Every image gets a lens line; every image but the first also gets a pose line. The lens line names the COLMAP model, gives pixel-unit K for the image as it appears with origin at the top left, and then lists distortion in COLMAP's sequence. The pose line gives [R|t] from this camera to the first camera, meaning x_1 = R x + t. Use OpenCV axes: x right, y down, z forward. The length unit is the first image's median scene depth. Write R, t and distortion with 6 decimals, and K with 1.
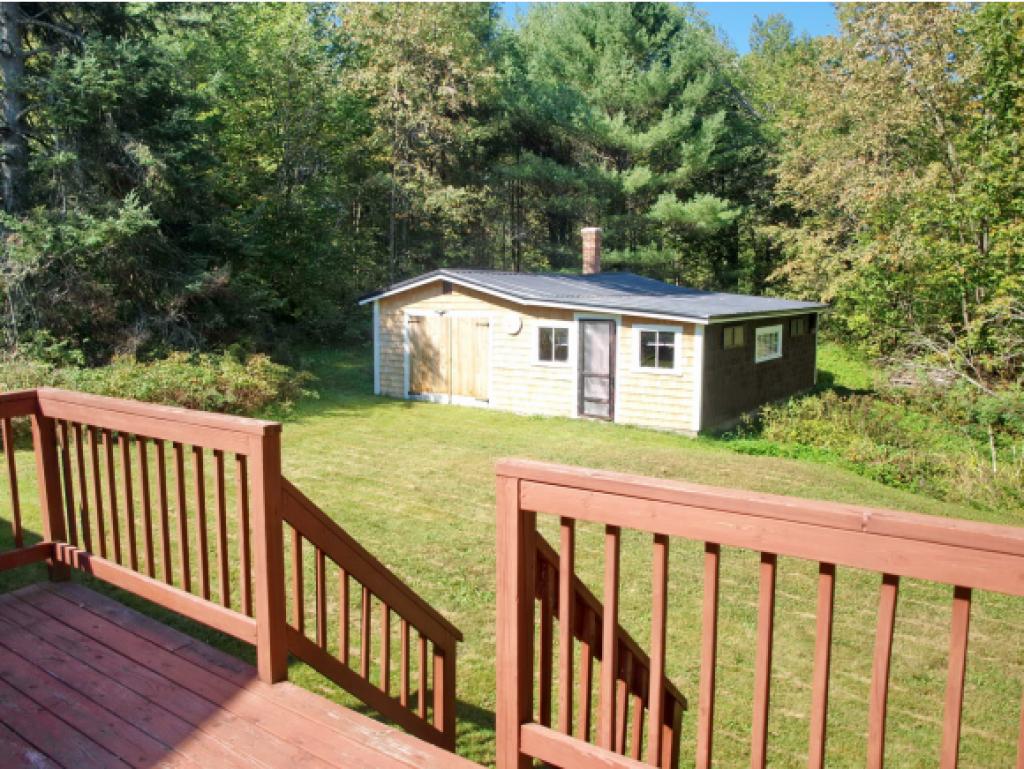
lens RADIAL K [[816.5, 0, 508.1], [0, 816.5, 383.0], [0, 0, 1]] dist [-0.103268, 0.059624]
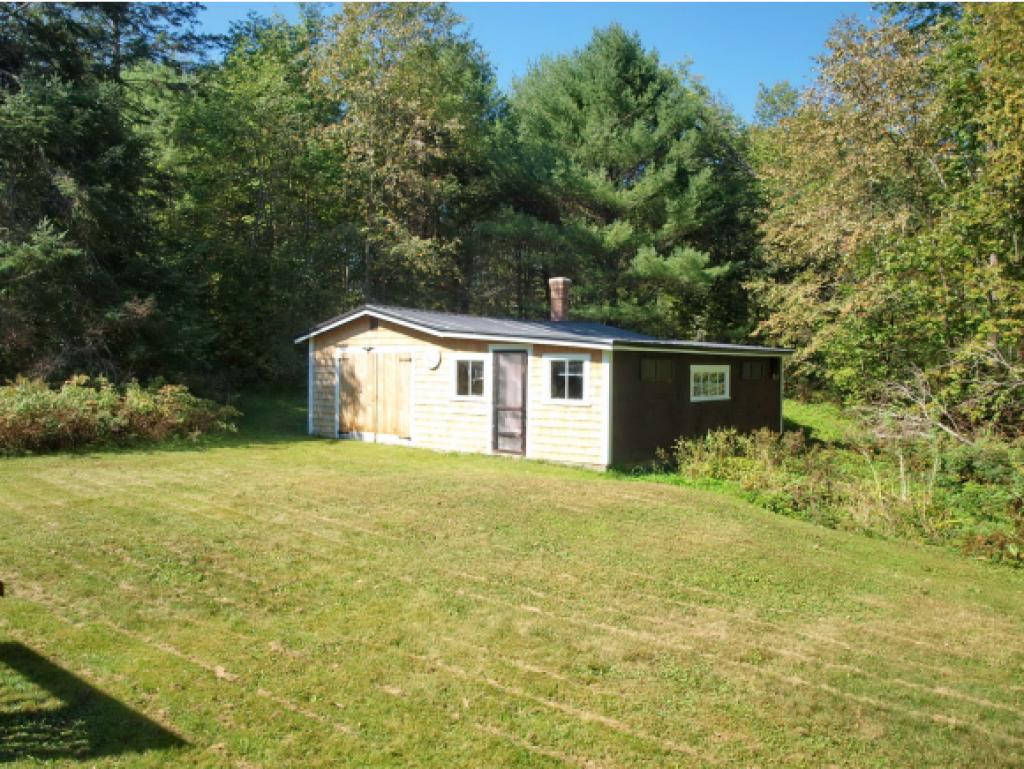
lens RADIAL K [[816.5, 0, 512.9], [0, 816.5, 383.1], [0, 0, 1]] dist [-0.103268, 0.059624]
pose [[0.998020, 0.008071, -0.062380, 0.126066], [-0.014431, 0.994659, -0.102197, 0.043043], [0.061222, 0.102895, 0.992806, 0.034748]]
